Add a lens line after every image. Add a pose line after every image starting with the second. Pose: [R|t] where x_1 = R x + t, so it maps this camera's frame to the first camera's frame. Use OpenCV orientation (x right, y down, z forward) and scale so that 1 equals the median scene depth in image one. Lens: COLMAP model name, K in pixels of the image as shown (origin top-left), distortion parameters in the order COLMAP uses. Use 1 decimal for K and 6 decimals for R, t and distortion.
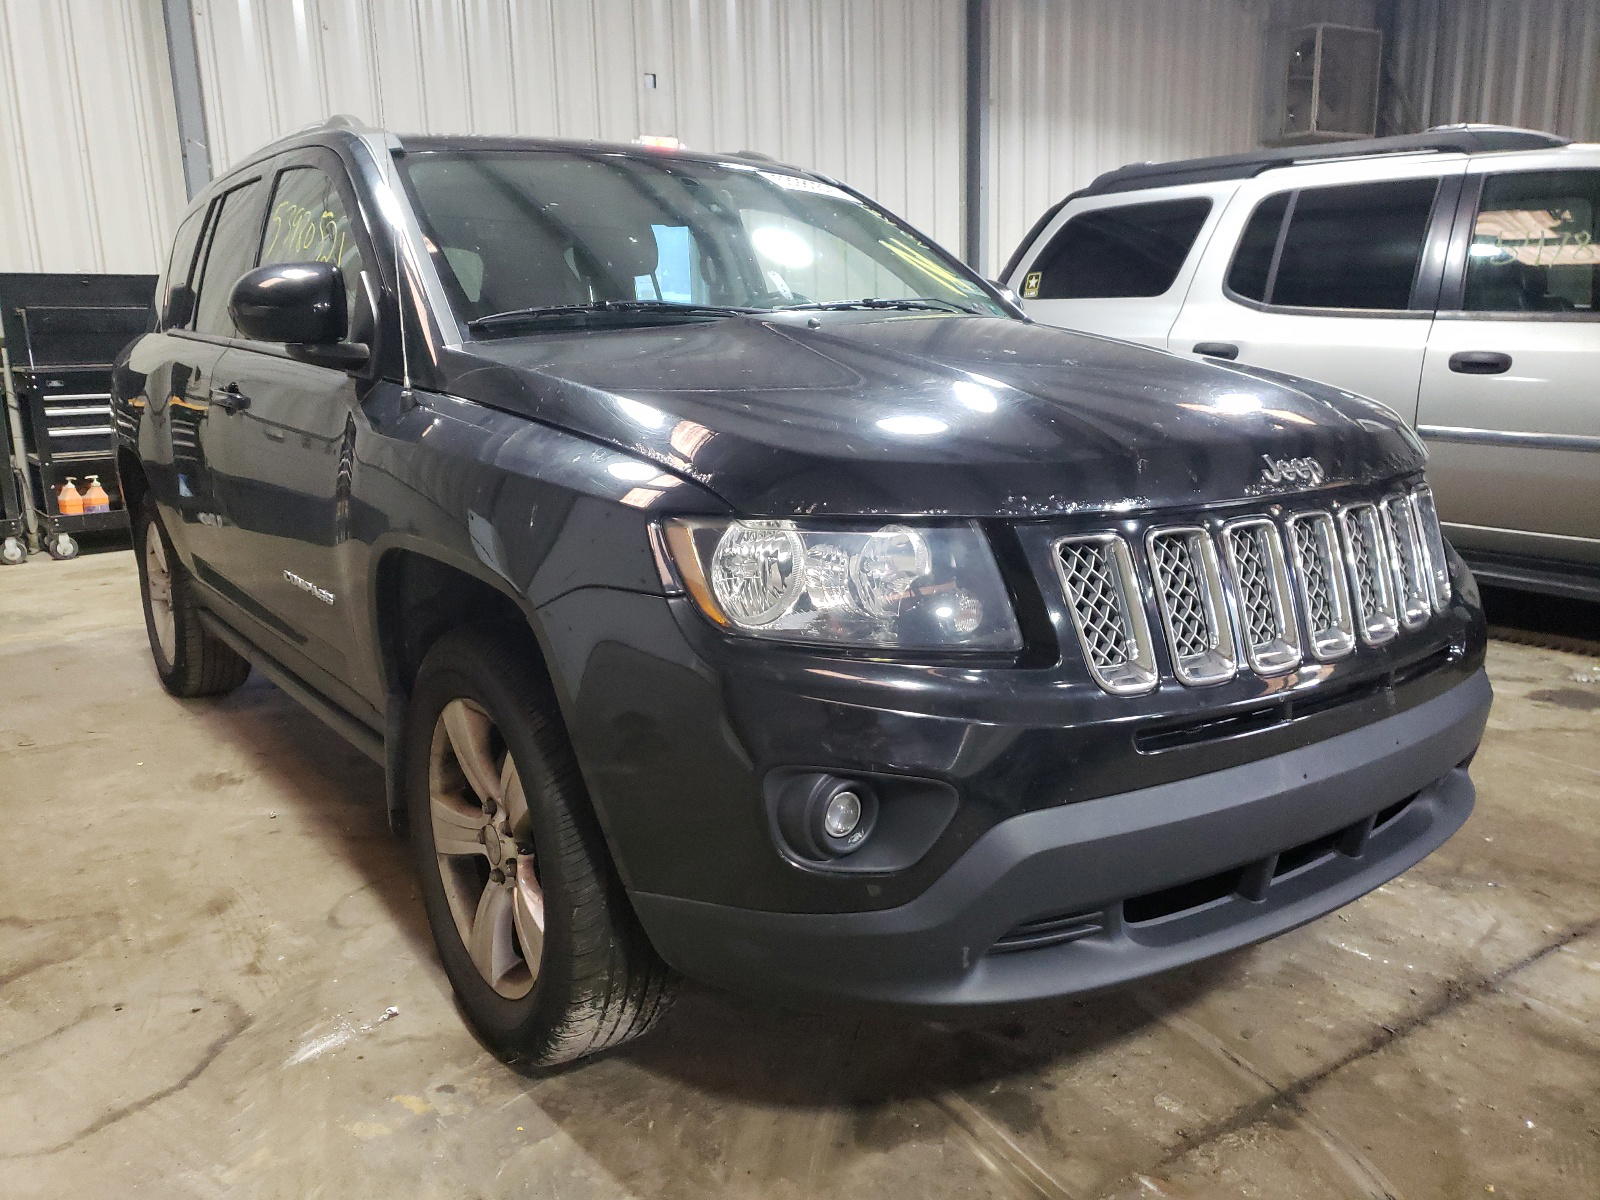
lens RADIAL K [[1236.1, 0, 803.9], [0, 1236.1, 596.1], [0, 0, 1]] dist [0.000976, 0.002030]
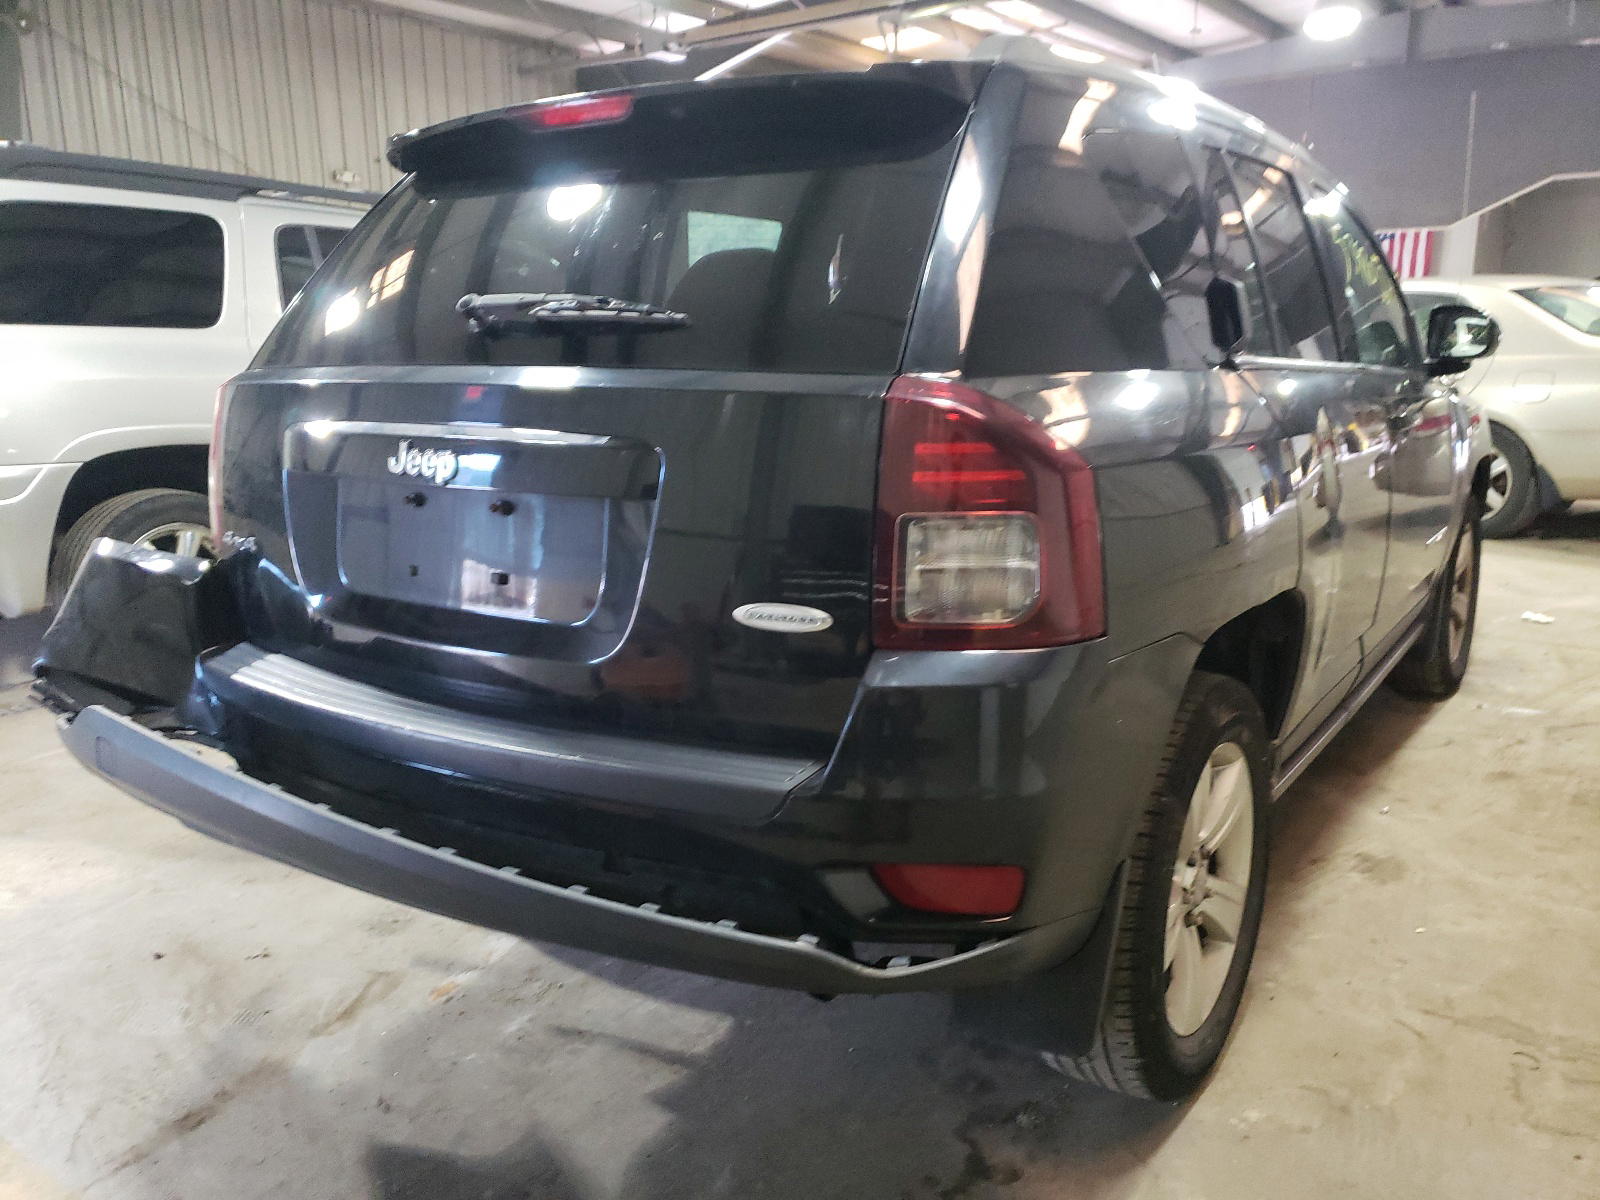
lens RADIAL K [[1236.1, 0, 806.2], [0, 1236.1, 607.6], [0, 0, 1]] dist [0.000976, 0.002030]
pose [[-0.312320, -0.188530, 0.931082, -1.358400], [0.216782, 0.940105, 0.263074, -0.410321], [-0.924912, 0.284005, -0.252743, 1.857050]]
